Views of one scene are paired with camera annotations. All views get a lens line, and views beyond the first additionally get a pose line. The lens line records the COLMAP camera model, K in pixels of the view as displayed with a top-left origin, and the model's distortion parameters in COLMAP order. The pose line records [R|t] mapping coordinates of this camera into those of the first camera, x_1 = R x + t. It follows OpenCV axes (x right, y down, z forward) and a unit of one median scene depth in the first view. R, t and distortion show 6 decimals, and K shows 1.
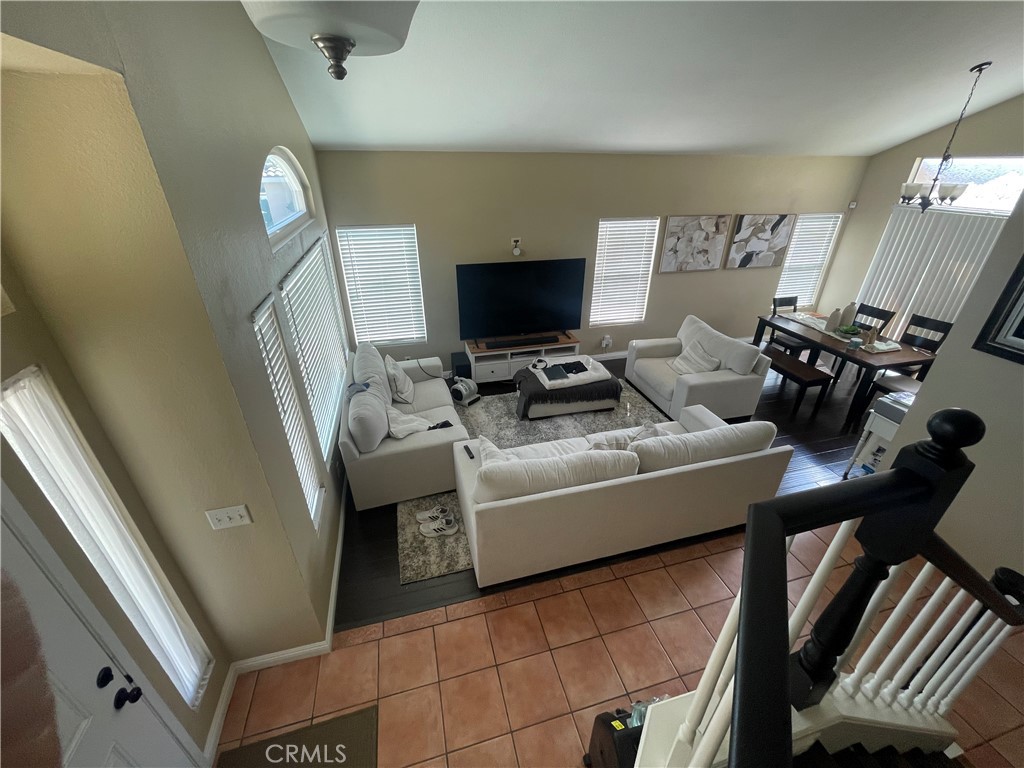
lens RADIAL K [[412.5, 0, 509.9], [0, 412.5, 382.7], [0, 0, 1]] dist [-0.002413, -0.000654]
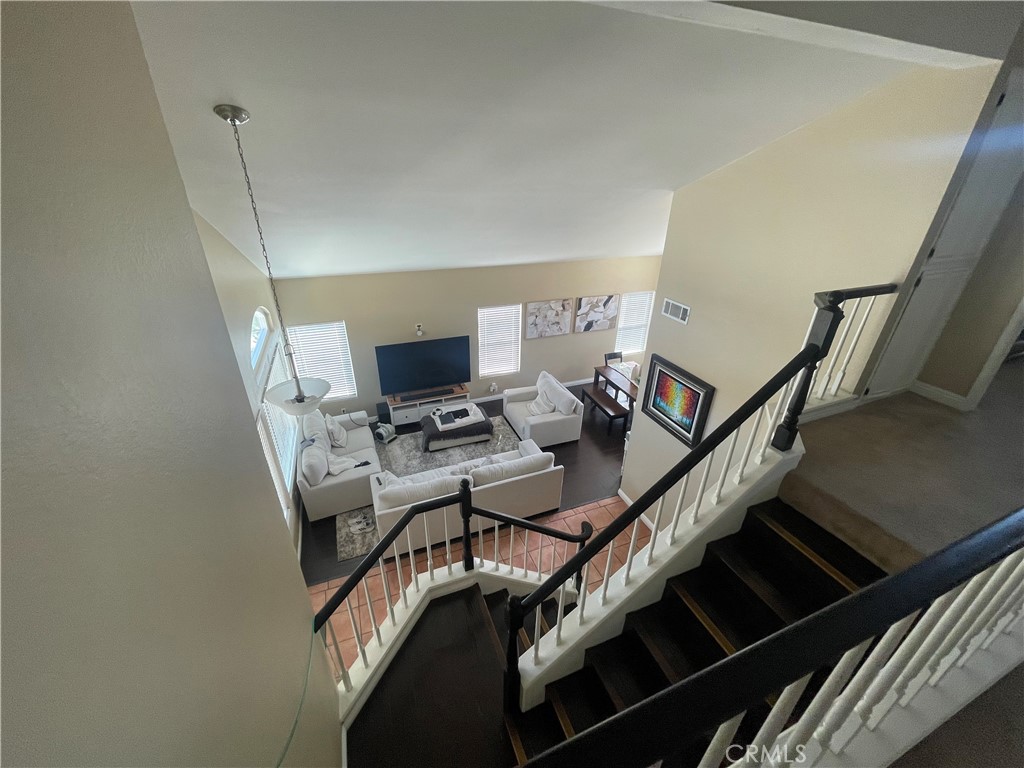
lens RADIAL K [[412.5, 0, 514.2], [0, 412.5, 379.6], [0, 0, 1]] dist [-0.002413, -0.000654]
pose [[0.991183, -0.039006, 0.126631, 0.167419], [0.041466, 0.998998, -0.016847, -0.128966], [-0.125847, 0.021949, 0.991807, -0.496857]]
